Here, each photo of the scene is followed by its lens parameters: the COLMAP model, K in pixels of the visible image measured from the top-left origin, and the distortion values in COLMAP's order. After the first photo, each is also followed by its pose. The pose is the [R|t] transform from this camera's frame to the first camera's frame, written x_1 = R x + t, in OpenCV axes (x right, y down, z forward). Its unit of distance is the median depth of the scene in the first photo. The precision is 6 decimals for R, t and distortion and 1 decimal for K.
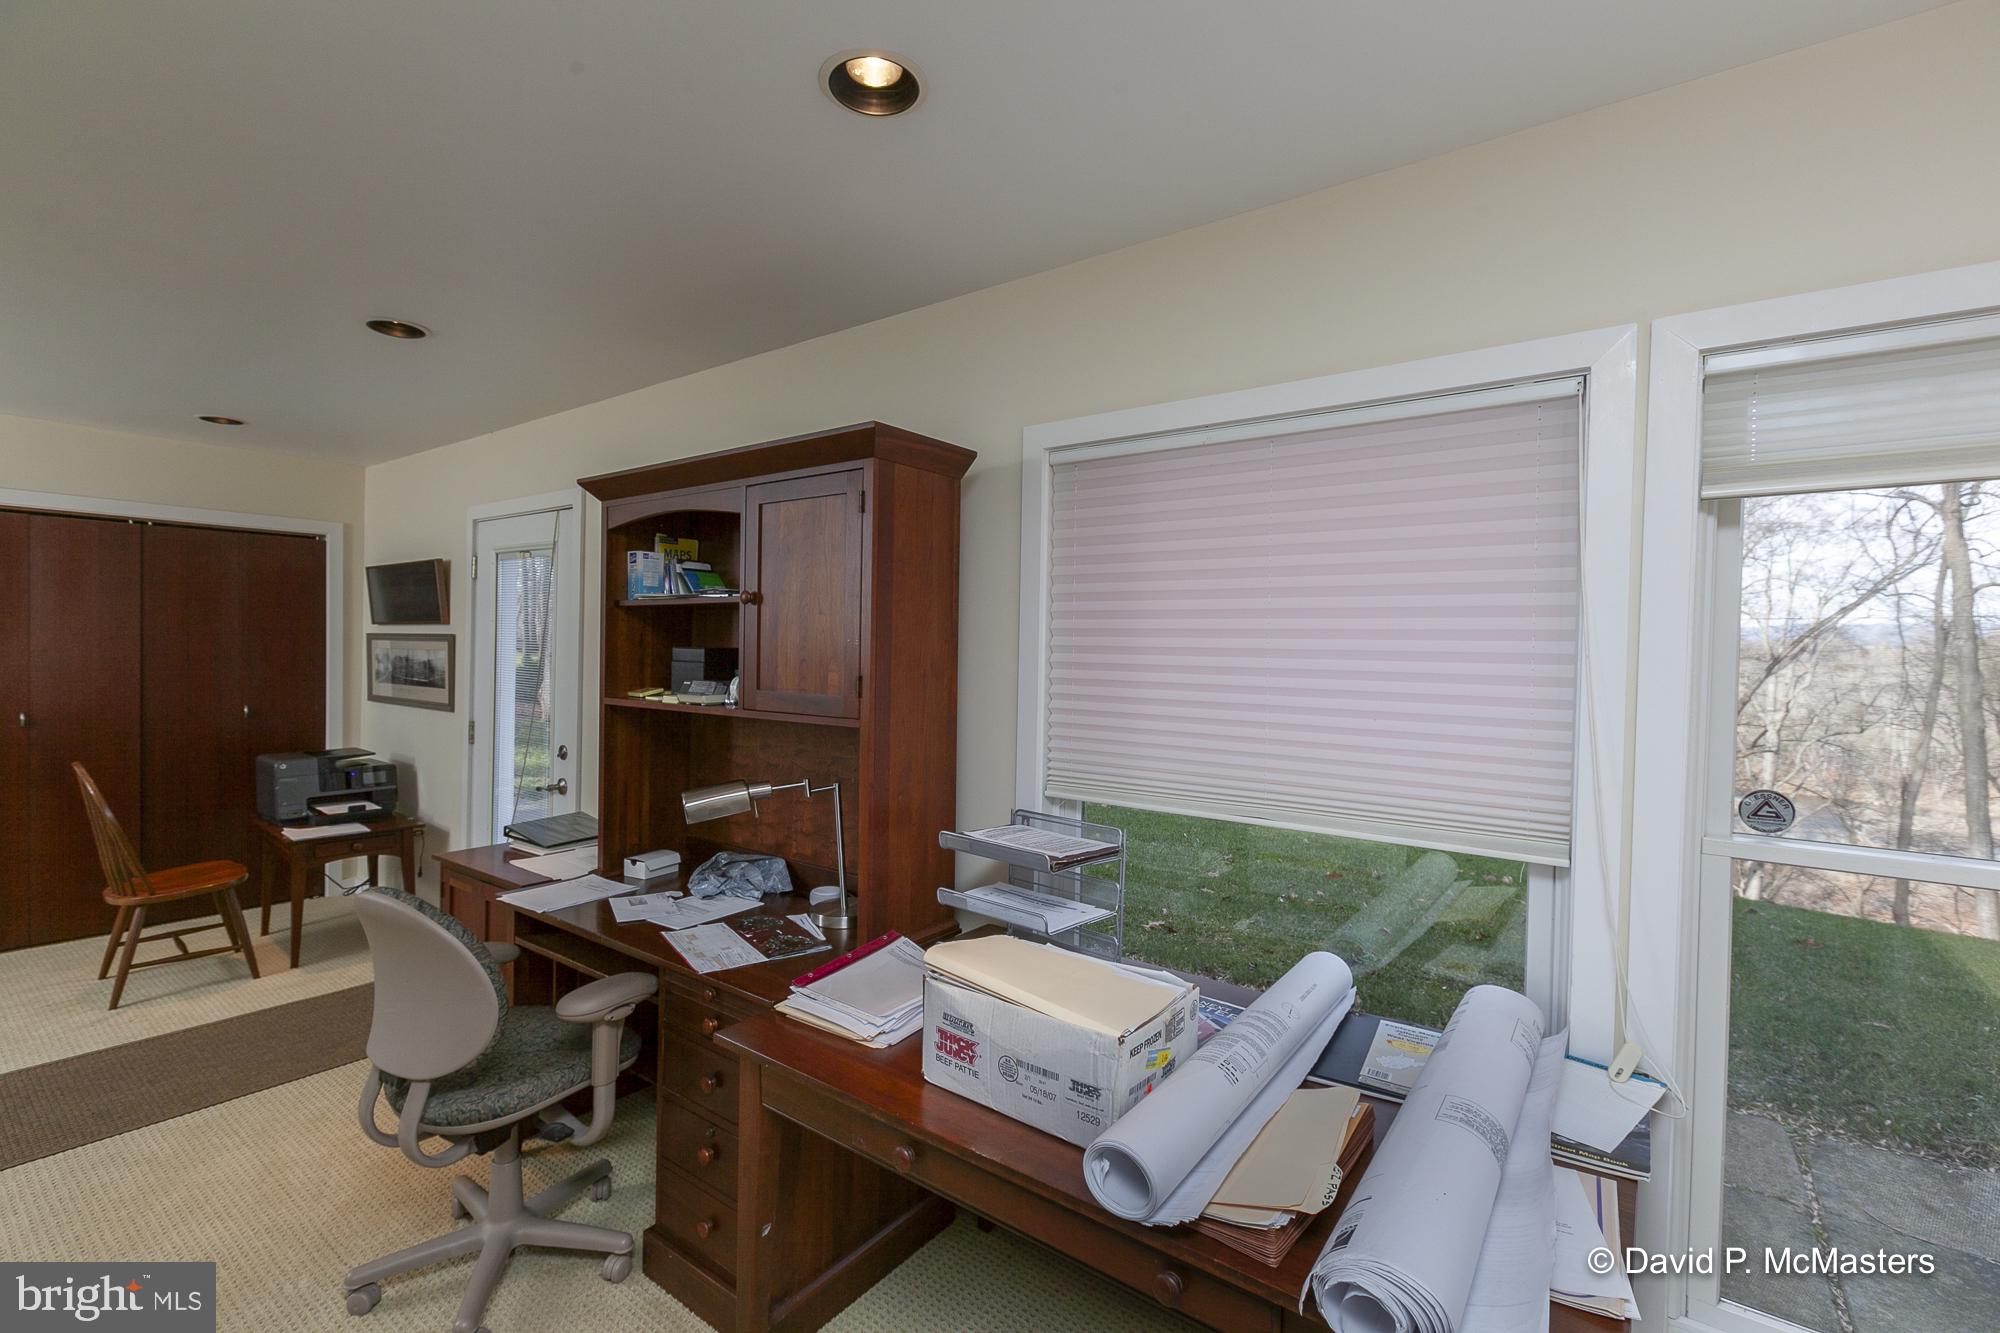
lens RADIAL K [[897.3, 0, 1002.9], [0, 897.3, 661.9], [0, 0, 1]] dist [0.004604, 0.000186]
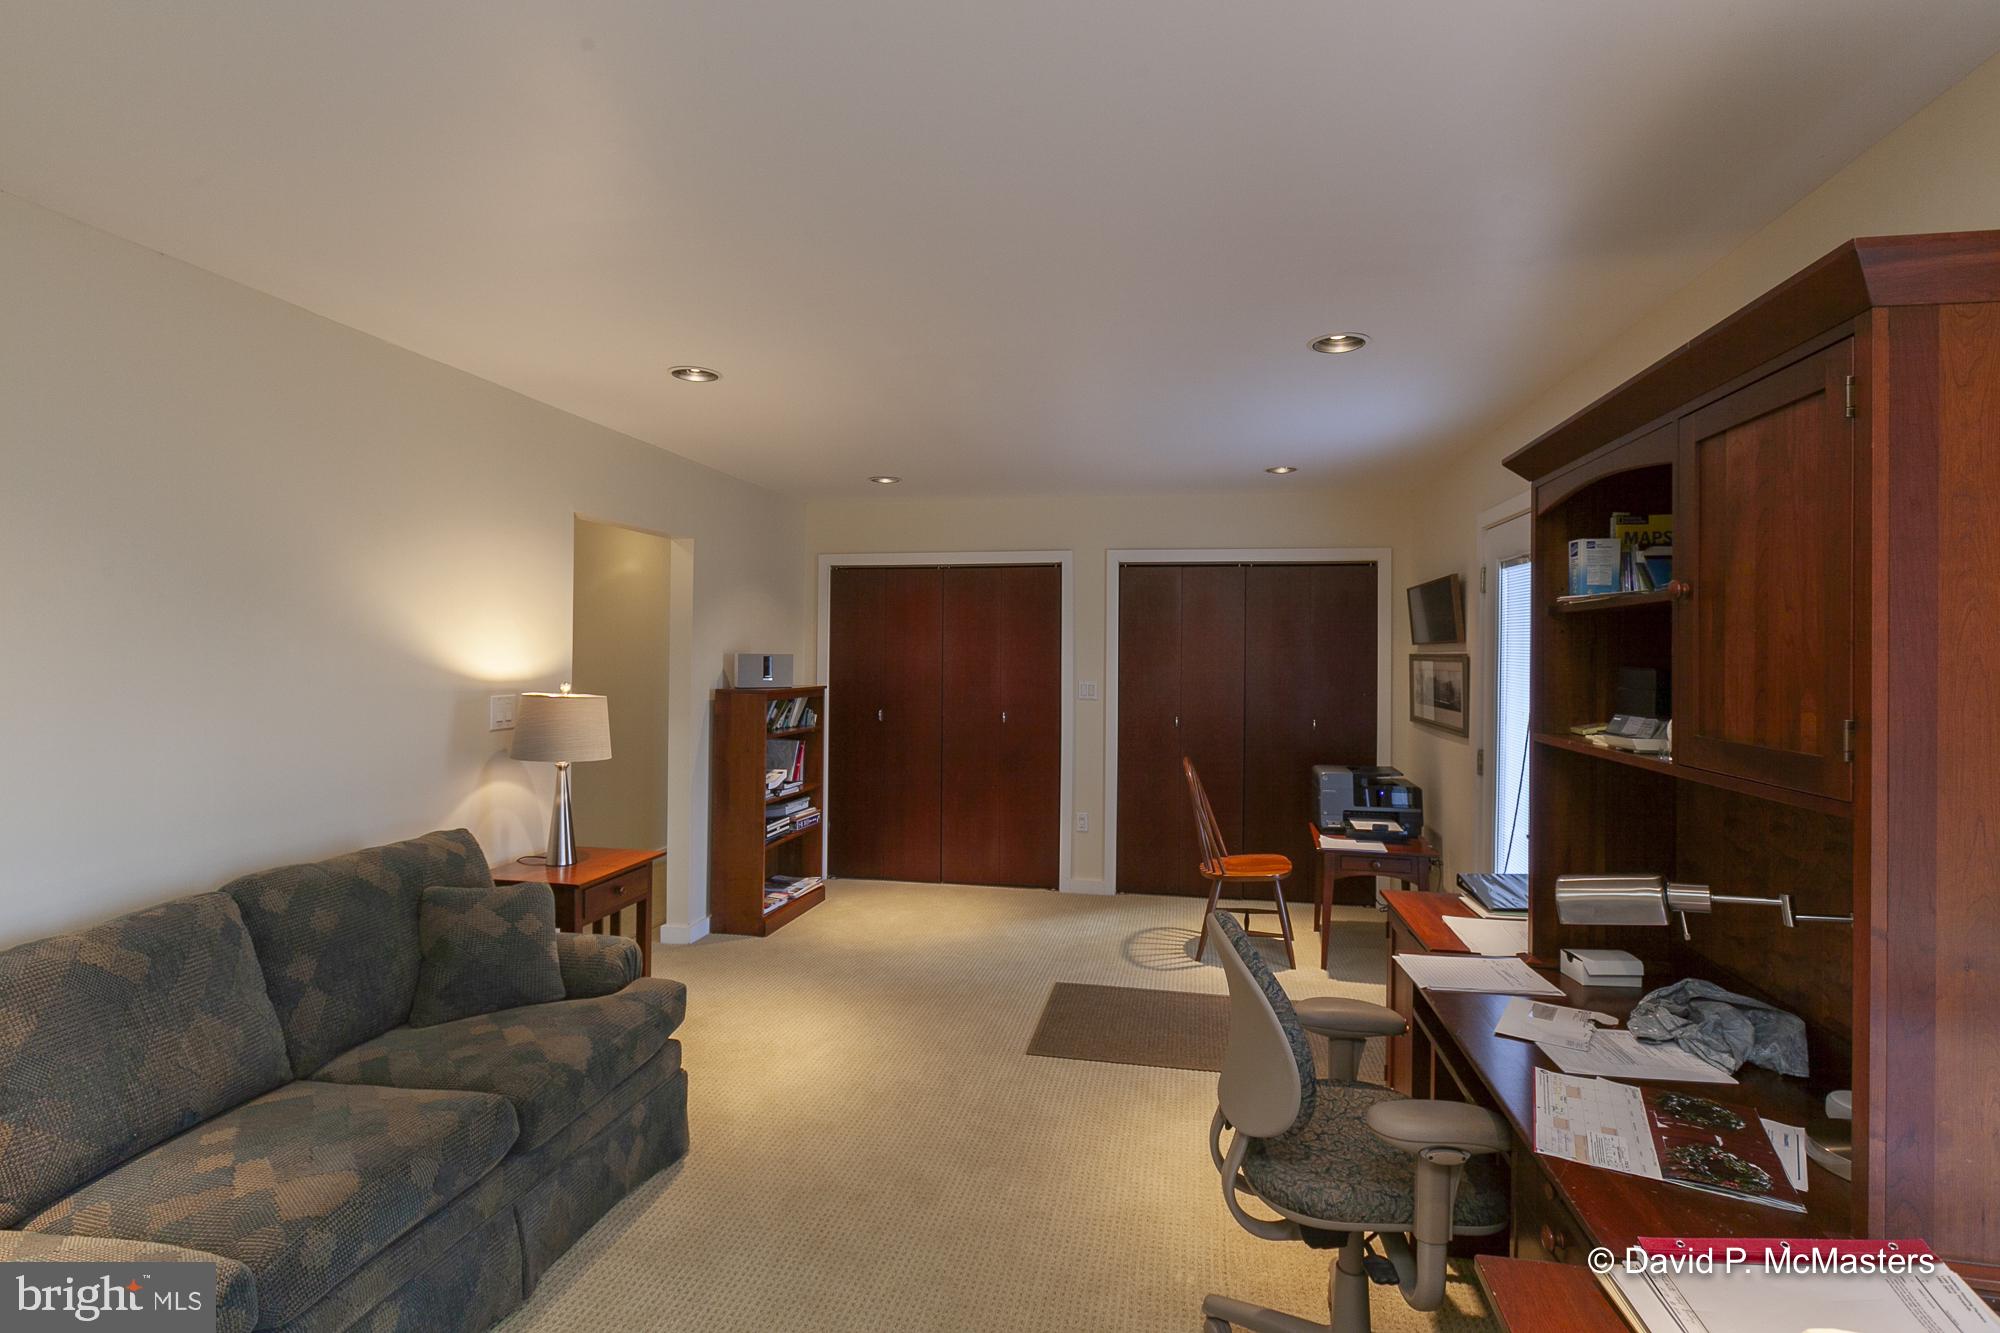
lens RADIAL K [[959.2, 0, 1007.9], [0, 959.2, 647.4], [0, 0, 1]] dist [0.000234, -0.000706]
pose [[0.450897, -0.013846, -0.892468, 0.091213], [-0.021961, 0.999405, -0.026601, -0.001648], [0.892306, 0.031594, 0.450325, 0.219414]]
